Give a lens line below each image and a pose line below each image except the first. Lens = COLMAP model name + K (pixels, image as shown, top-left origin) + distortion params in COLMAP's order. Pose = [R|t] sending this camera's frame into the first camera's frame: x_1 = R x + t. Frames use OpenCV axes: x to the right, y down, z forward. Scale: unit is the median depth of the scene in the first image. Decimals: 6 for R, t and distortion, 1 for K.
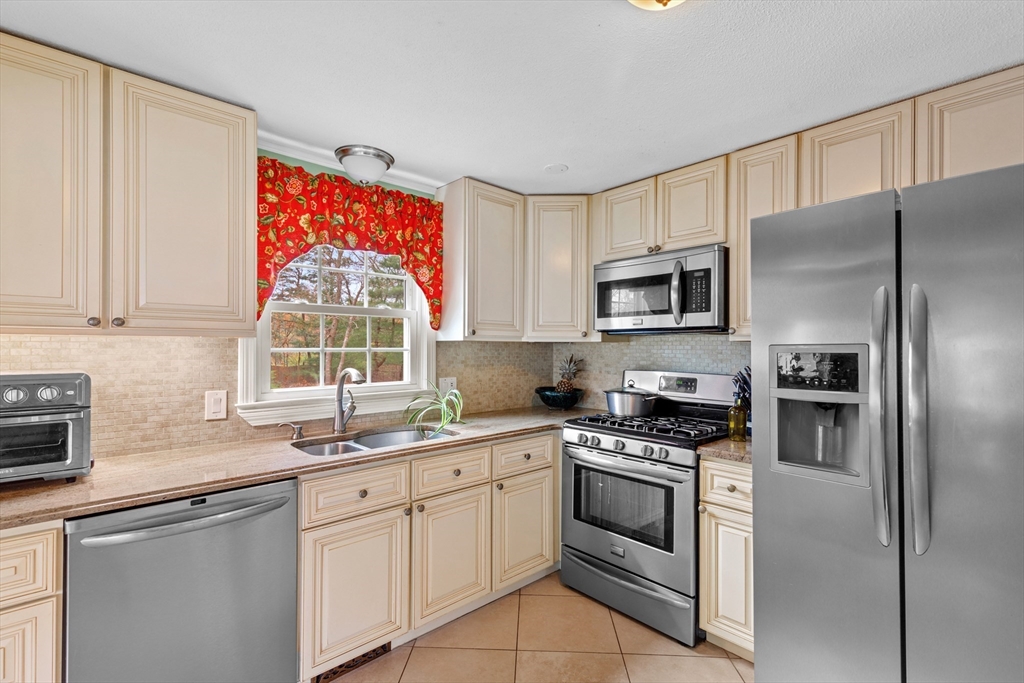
lens RADIAL K [[464.8, 0, 513.3], [0, 464.8, 349.0], [0, 0, 1]] dist [0.003377, 0.000582]
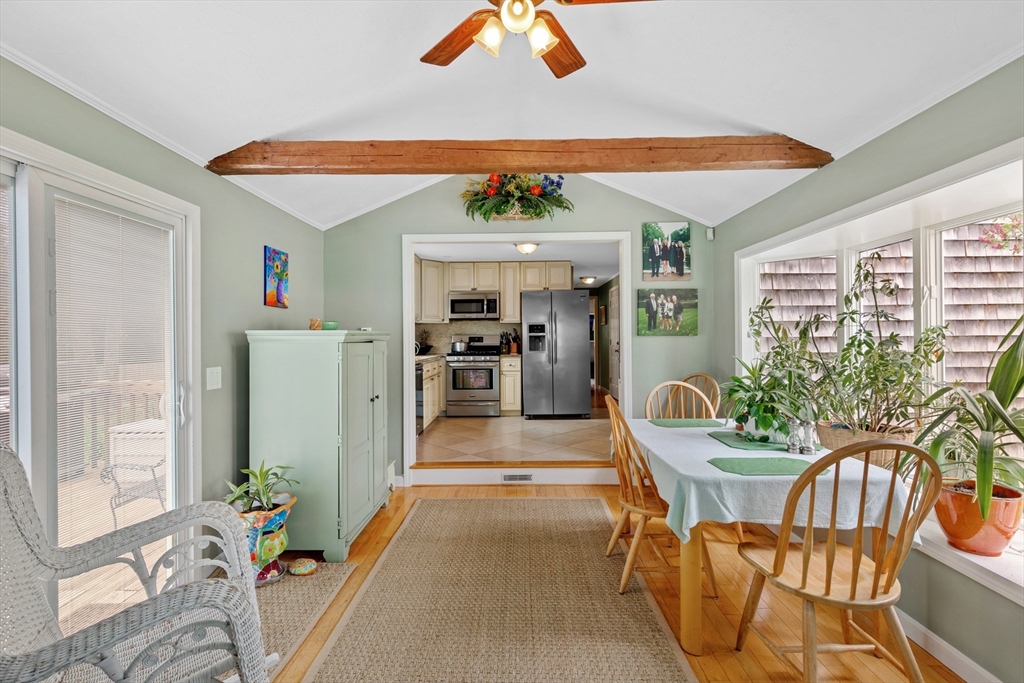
lens RADIAL K [[482.8, 0, 512.0], [0, 482.8, 341.5], [0, 0, 1]] dist [0.001663, -0.000490]
pose [[0.683439, -0.009592, 0.729944, -1.801503], [0.010535, 0.999939, 0.003276, 0.096211], [-0.729931, 0.005450, 0.683499, -1.230413]]
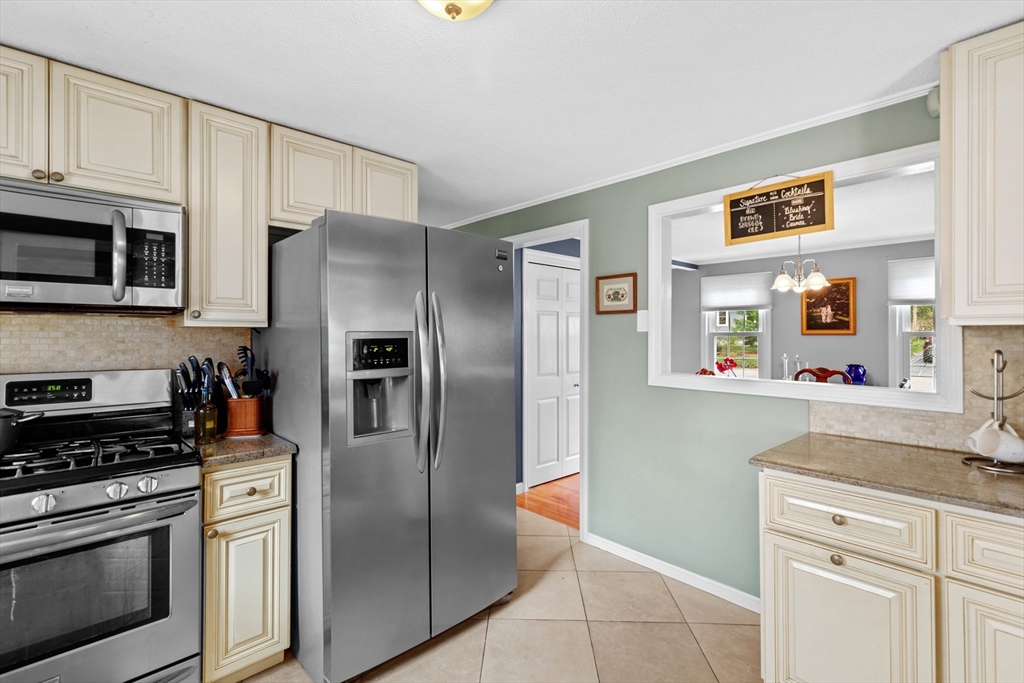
lens RADIAL K [[466.7, 0, 514.9], [0, 466.7, 331.3], [0, 0, 1]] dist [0.002867, 0.000519]
pose [[-0.008425, 0.003368, 0.999959, -0.364695], [0.005449, 0.999980, -0.003323, -0.002217], [-0.999950, 0.005421, -0.008443, 0.423086]]
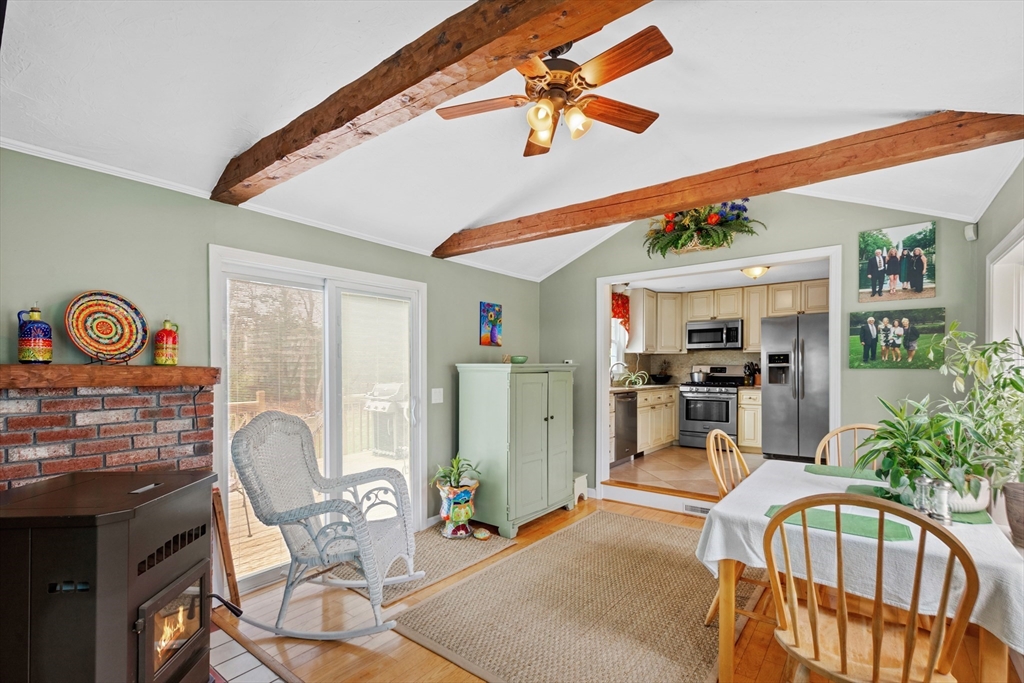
lens RADIAL K [[473.0, 0, 498.9], [0, 473.0, 377.8], [0, 0, 1]] dist [-0.000139, -0.000127]
pose [[0.988476, -0.004695, 0.151308, -1.463669], [0.002219, 0.999861, 0.016525, 0.087639], [-0.151364, -0.015999, 0.988349, -1.654957]]
